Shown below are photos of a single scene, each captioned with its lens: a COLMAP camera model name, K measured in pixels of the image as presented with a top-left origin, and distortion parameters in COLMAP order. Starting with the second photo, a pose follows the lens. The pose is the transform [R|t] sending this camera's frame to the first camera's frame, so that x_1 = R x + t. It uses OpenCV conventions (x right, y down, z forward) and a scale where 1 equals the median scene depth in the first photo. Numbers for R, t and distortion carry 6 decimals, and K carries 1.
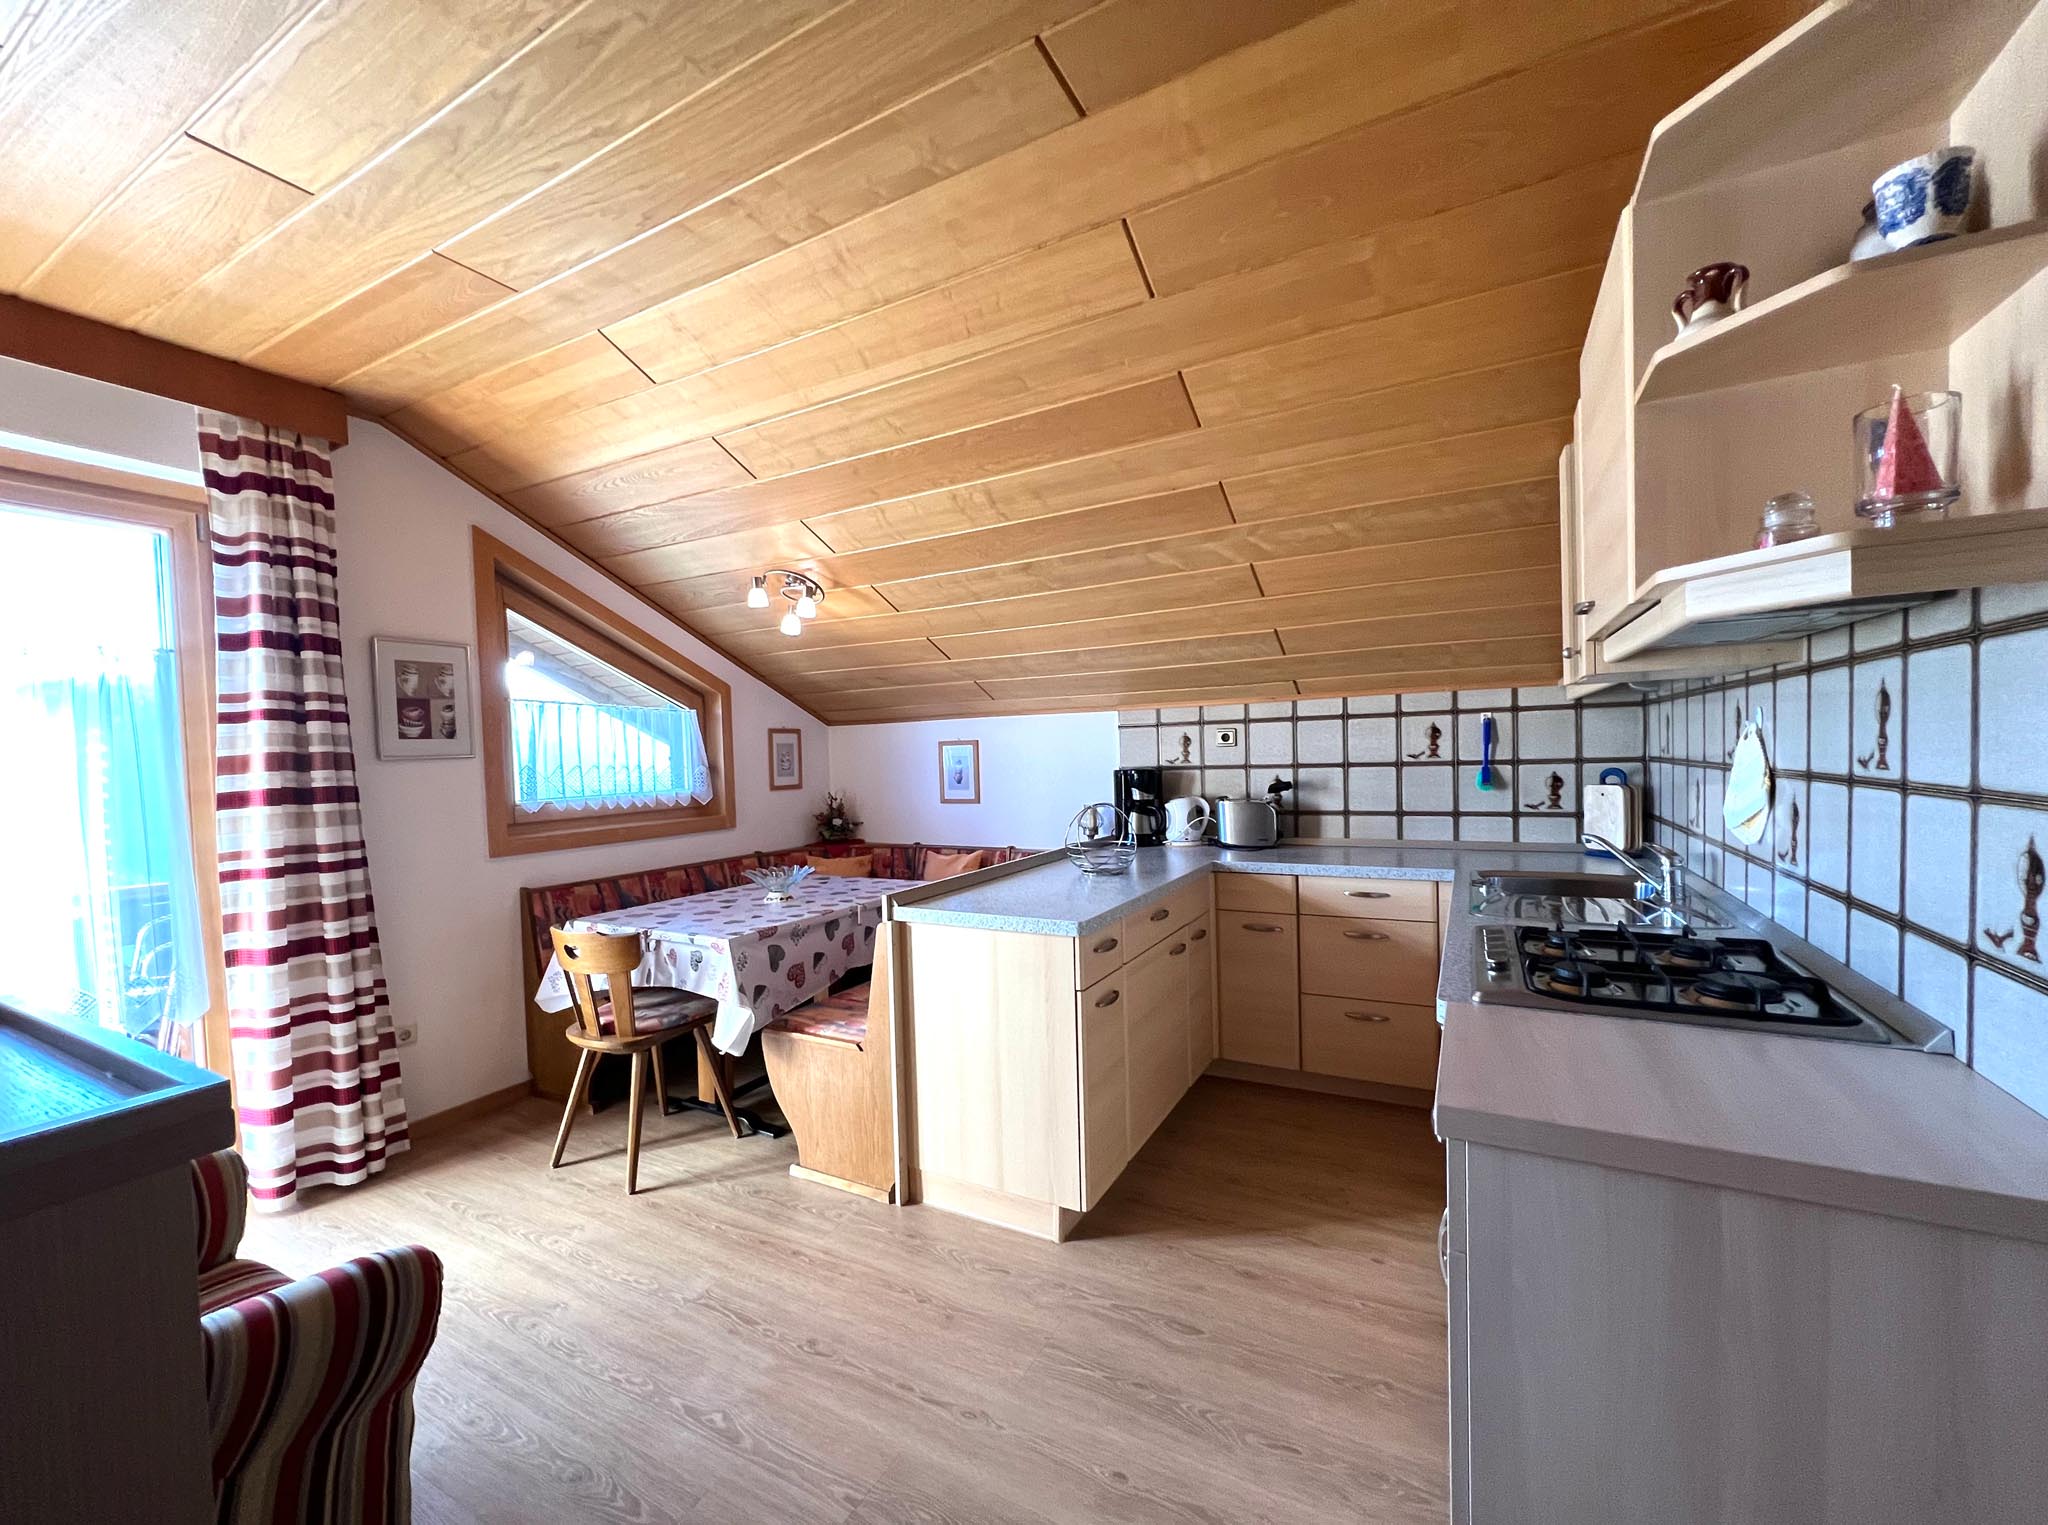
lens RADIAL K [[838.1, 0, 999.0], [0, 838.1, 781.6], [0, 0, 1]] dist [-0.000901, 0.000197]
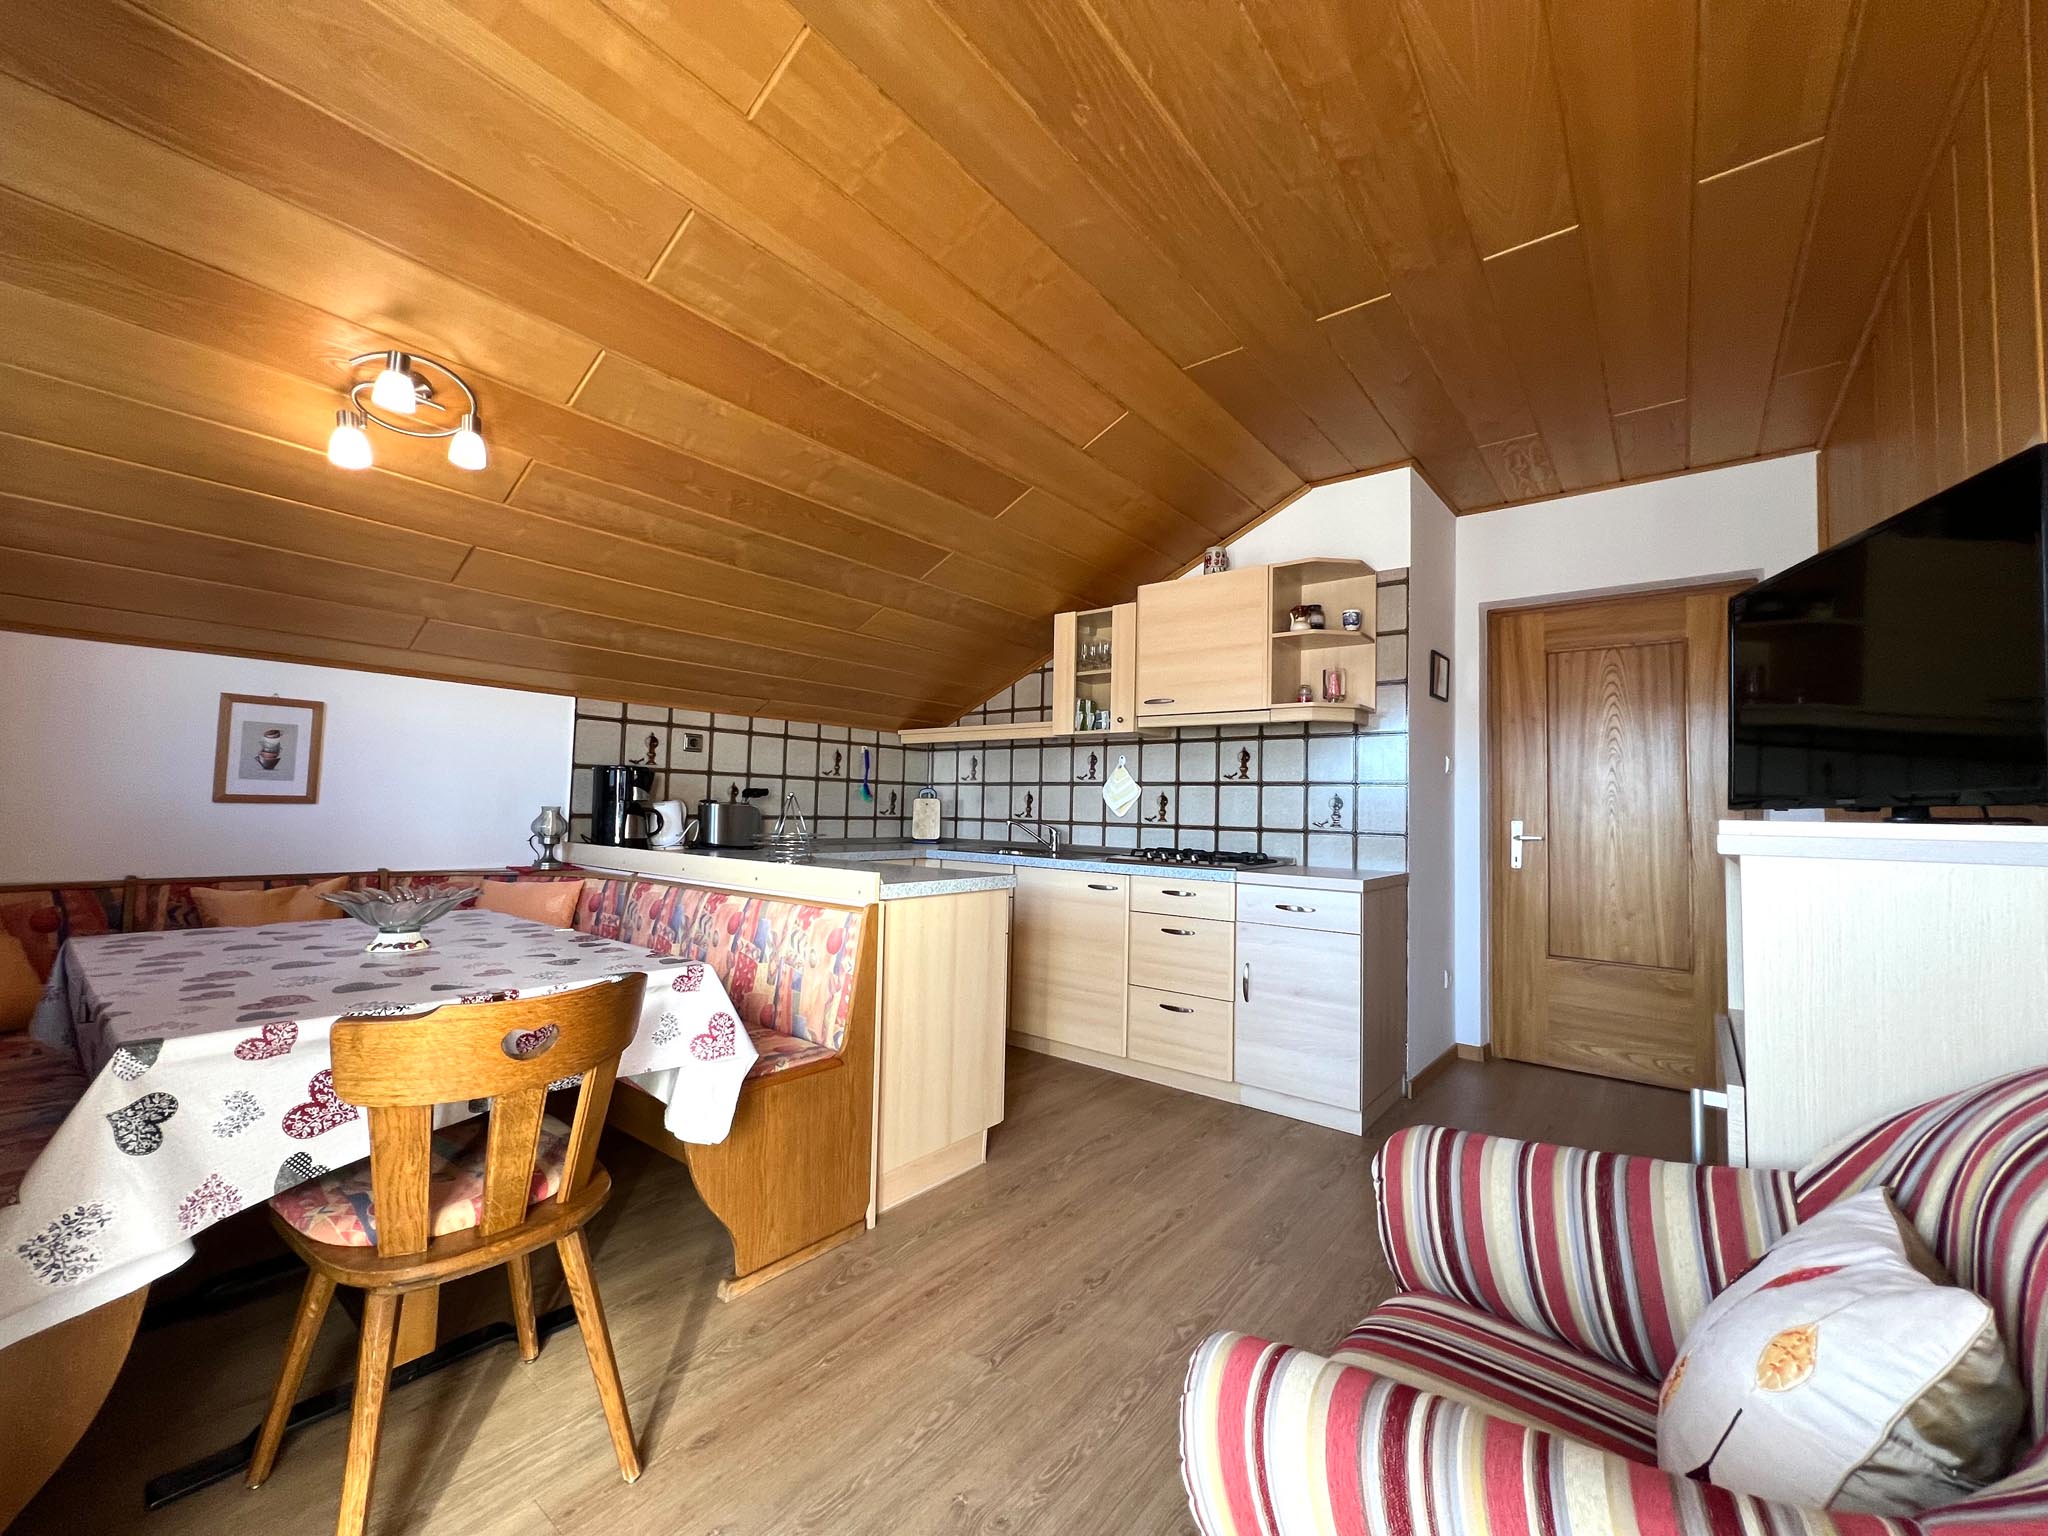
lens RADIAL K [[820.8, 0, 1020.4], [0, 820.8, 765.5], [0, 0, 1]] dist [-0.000439, 0.000041]
pose [[0.156958, 0.086063, 0.983848, -0.979307], [0.005408, 0.996106, -0.087998, 0.098130], [-0.987591, 0.019133, 0.155881, 0.698641]]
